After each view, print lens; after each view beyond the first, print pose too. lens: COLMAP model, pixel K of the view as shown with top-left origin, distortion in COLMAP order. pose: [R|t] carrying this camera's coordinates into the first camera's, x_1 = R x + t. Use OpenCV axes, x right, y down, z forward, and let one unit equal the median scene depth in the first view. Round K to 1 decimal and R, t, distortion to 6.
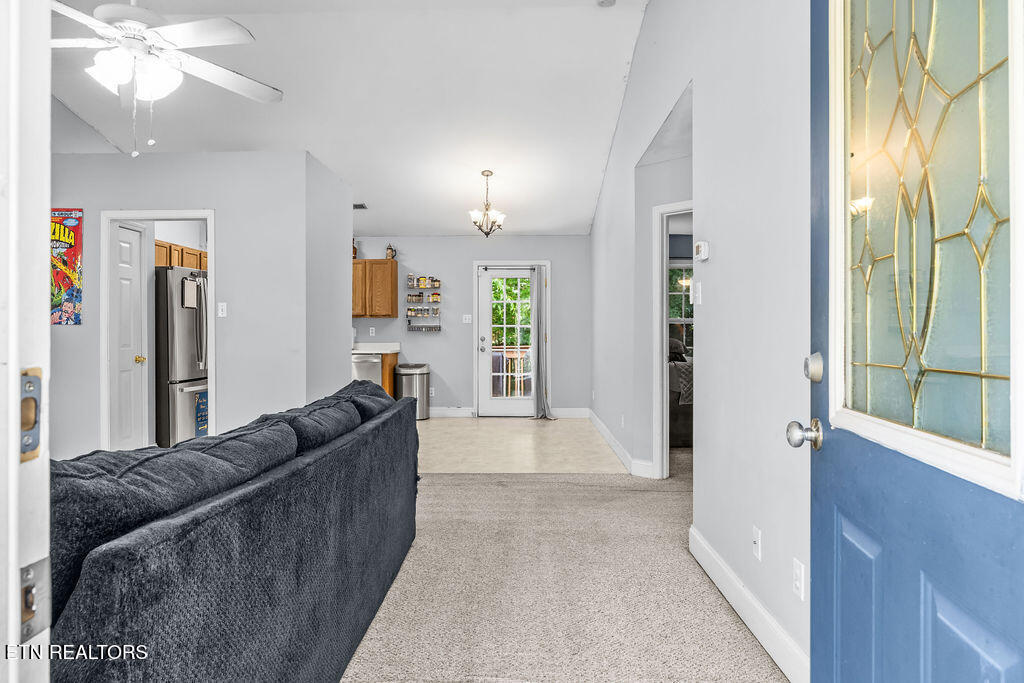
lens RADIAL K [[624.7, 0, 508.2], [0, 624.7, 343.4], [0, 0, 1]] dist [-0.013352, 0.002335]
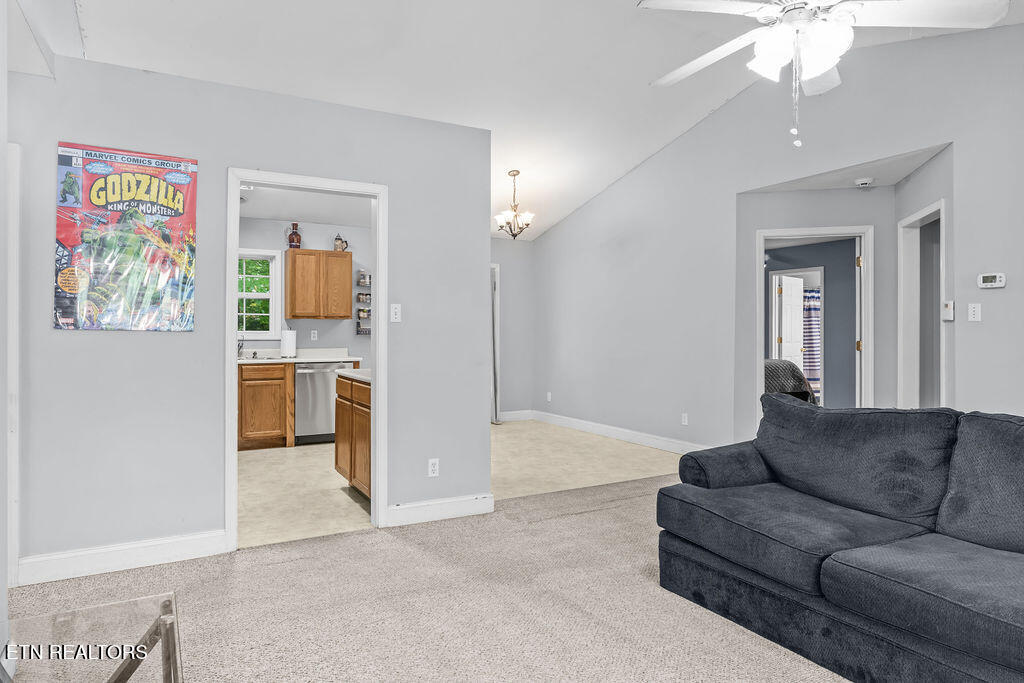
lens RADIAL K [[624.7, 0, 502.7], [0, 624.7, 331.1], [0, 0, 1]] dist [-0.013352, 0.002335]
pose [[0.862068, 0.002467, 0.506786, -0.447014], [0.006007, 0.999868, -0.015084, -0.011032], [-0.506756, 0.016047, 0.861940, 0.149313]]
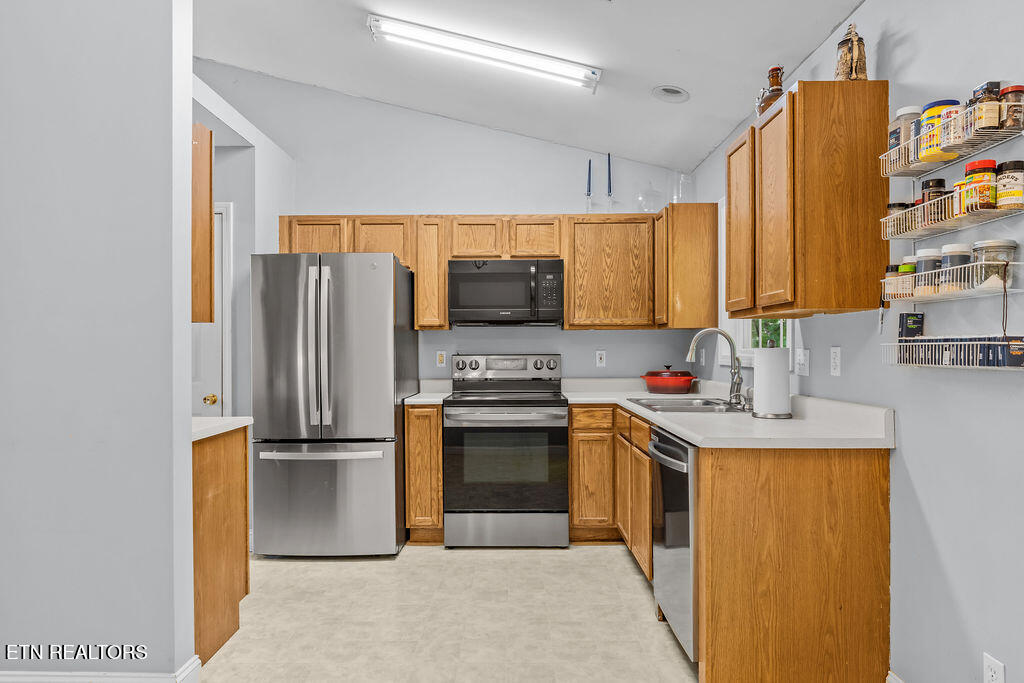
lens RADIAL K [[624.7, 0, 511.4], [0, 624.7, 351.3], [0, 0, 1]] dist [-0.013352, 0.002335]
pose [[0.020712, 0.004295, -0.999776, 0.068222], [-0.009562, 0.999946, 0.004098, -0.024778], [0.999740, 0.009475, 0.020752, 0.888077]]
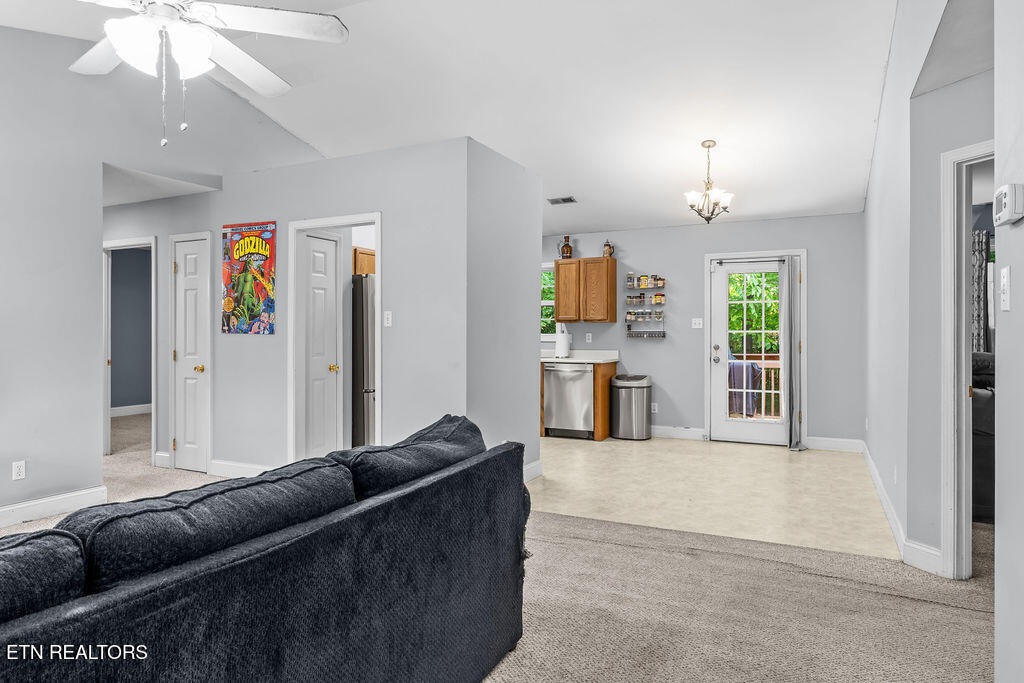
lens RADIAL K [[624.7, 0, 507.3], [0, 624.7, 335.1], [0, 0, 1]] dist [-0.013352, 0.002335]
pose [[0.908435, 0.002219, -0.418020, 0.055456], [-0.008126, 0.999891, -0.012351, -0.011677], [0.417947, 0.014617, 0.908354, 0.137355]]
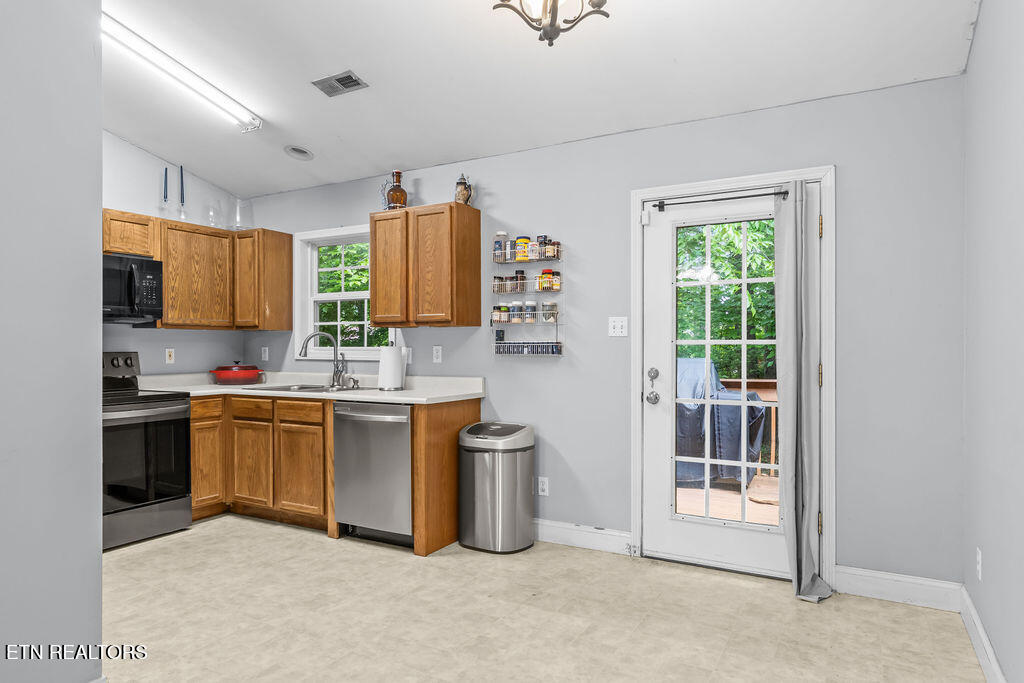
lens RADIAL K [[624.7, 0, 508.3], [0, 624.7, 351.6], [0, 0, 1]] dist [-0.013352, 0.002335]
pose [[0.886502, 0.004276, -0.462705, 0.069819], [-0.006714, 0.999971, -0.003623, -0.020788], [0.462676, 0.006318, 0.886505, 0.608933]]
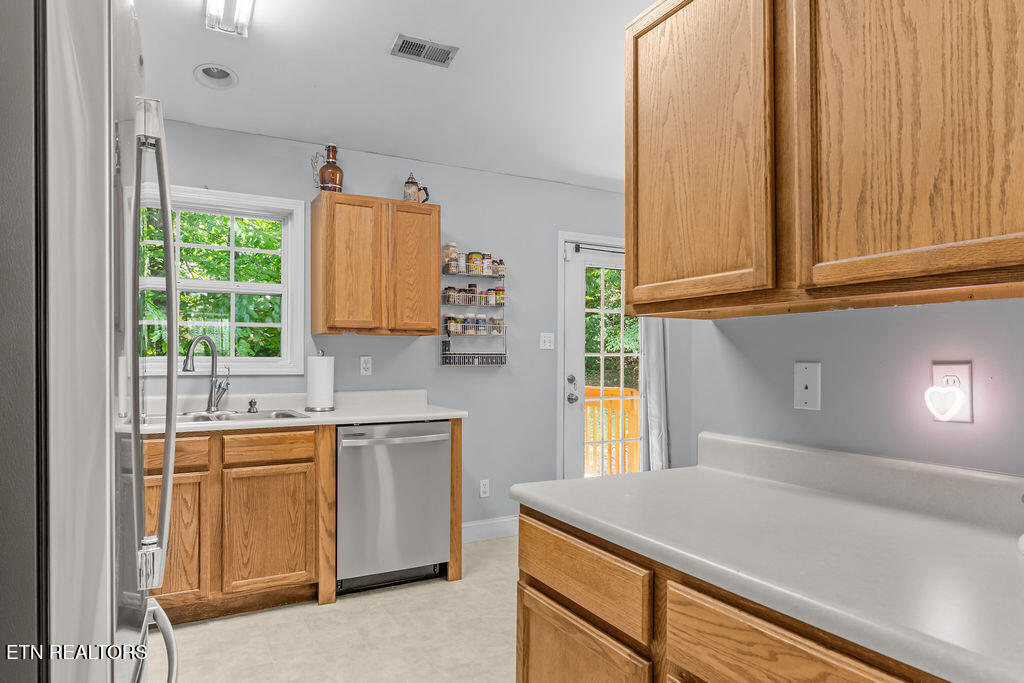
lens RADIAL K [[624.7, 0, 504.0], [0, 624.7, 358.0], [0, 0, 1]] dist [-0.013352, 0.002335]
pose [[0.863139, 0.002474, 0.504960, -0.374644], [0.005386, 0.999886, -0.014106, -0.018798], [-0.504937, 0.014895, 0.863027, 0.596929]]
